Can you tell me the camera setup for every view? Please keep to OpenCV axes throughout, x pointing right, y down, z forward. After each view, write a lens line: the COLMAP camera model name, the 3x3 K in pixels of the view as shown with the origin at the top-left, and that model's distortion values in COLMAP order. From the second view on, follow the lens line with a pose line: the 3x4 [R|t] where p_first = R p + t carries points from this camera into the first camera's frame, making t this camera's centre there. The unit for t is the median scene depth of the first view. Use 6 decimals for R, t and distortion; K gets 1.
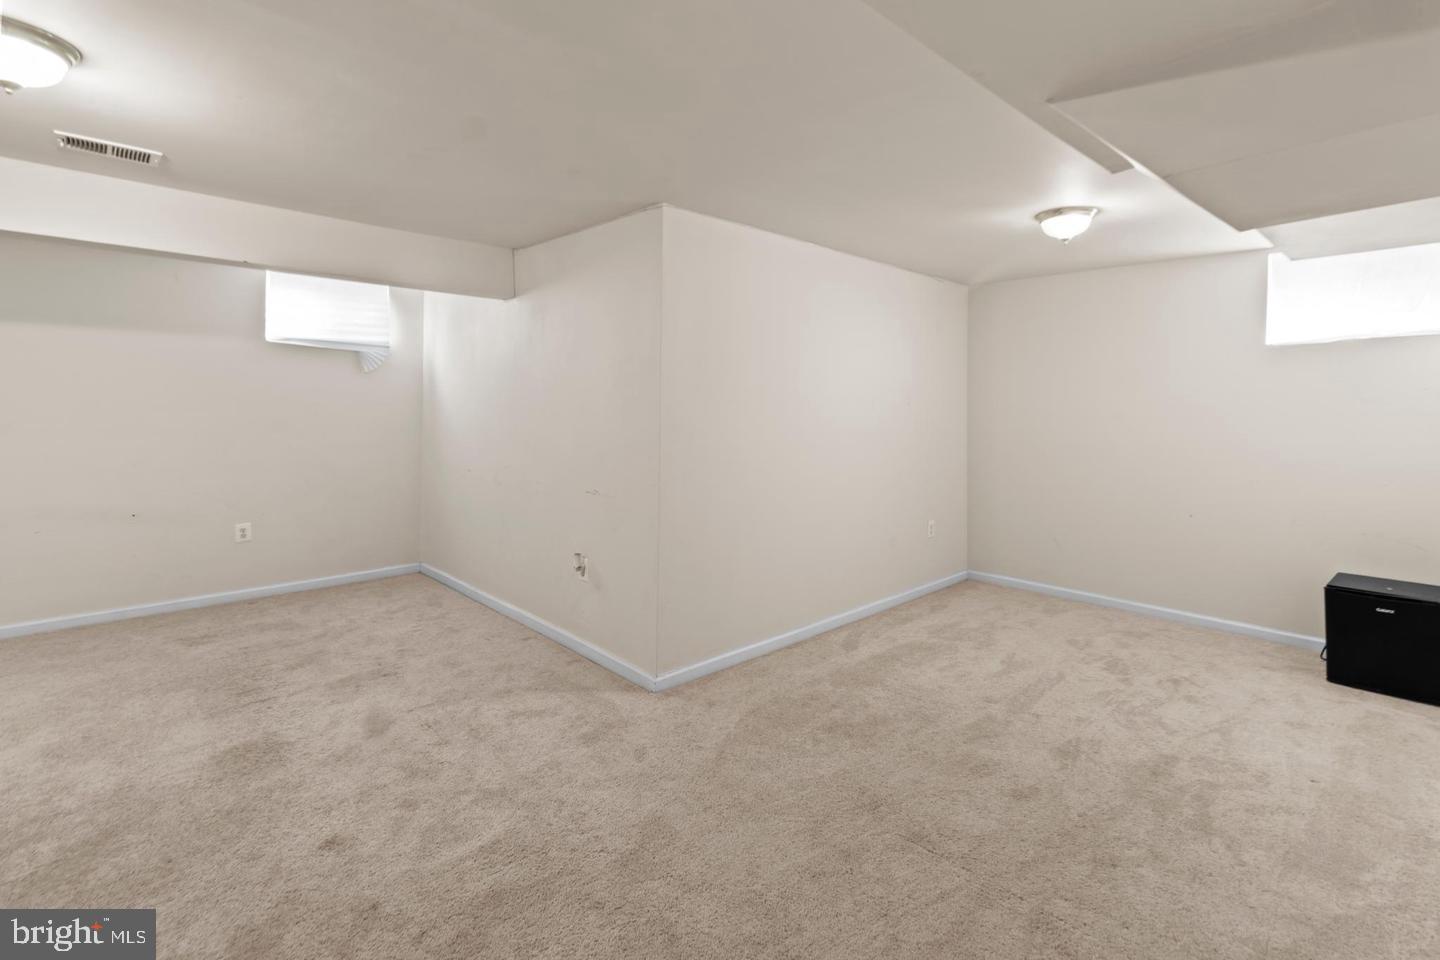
lens RADIAL K [[674.1, 0, 766.6], [0, 674.1, 401.6], [0, 0, 1]] dist [0.008438, -0.000741]
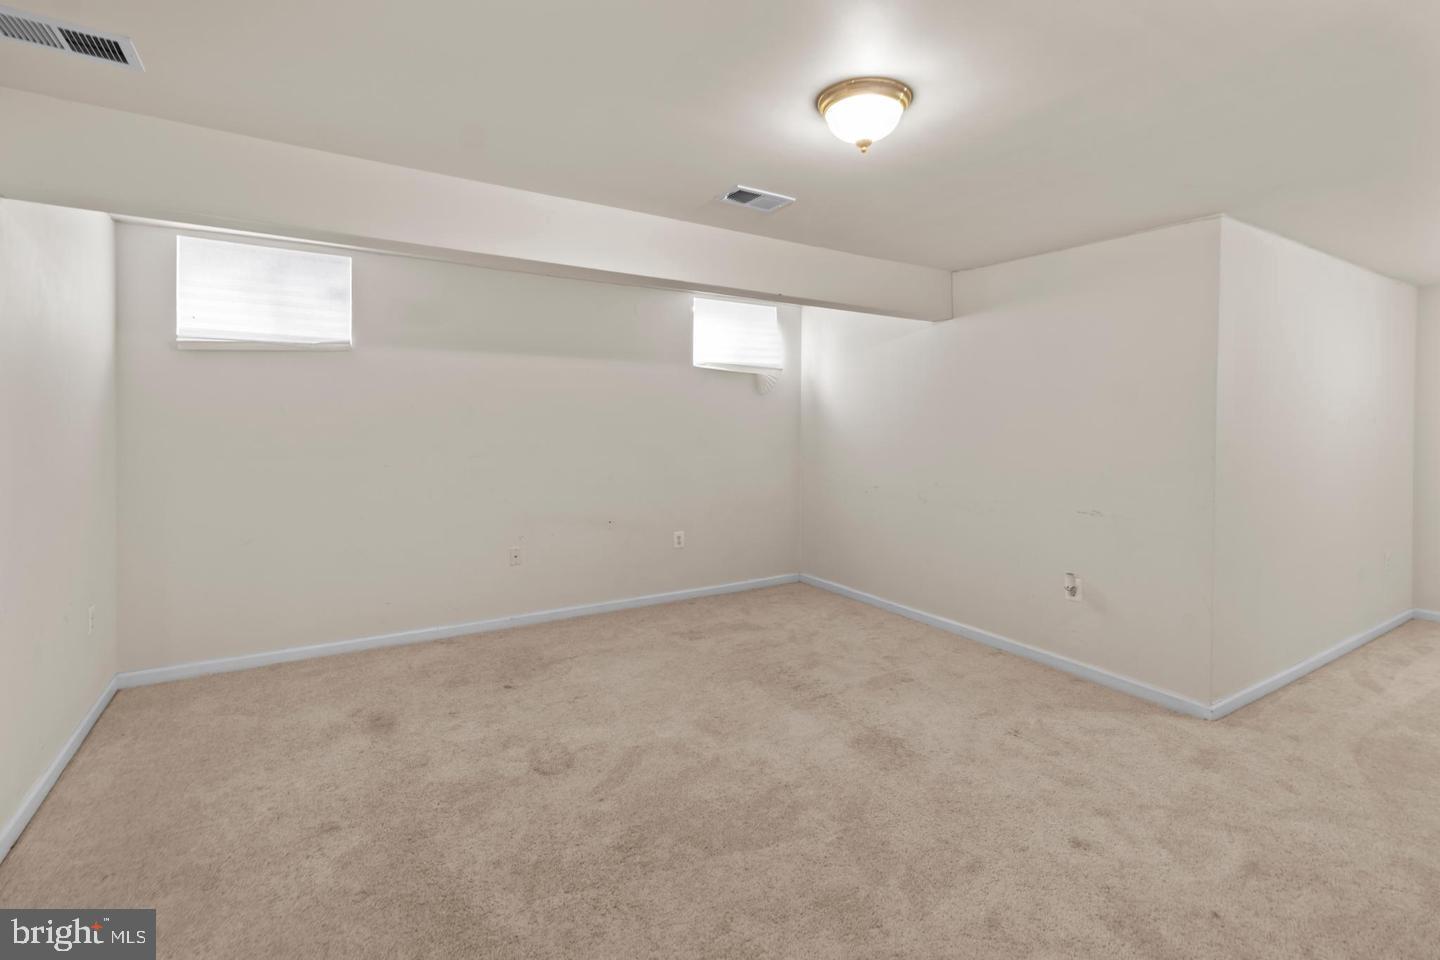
lens RADIAL K [[674.1, 0, 753.8], [0, 674.1, 431.7], [0, 0, 1]] dist [0.008438, -0.000741]
pose [[0.980940, 0.000796, -0.194312, -0.618658], [0.003327, 0.999776, 0.020894, -0.008380], [0.194285, -0.021142, 0.980717, -0.077326]]
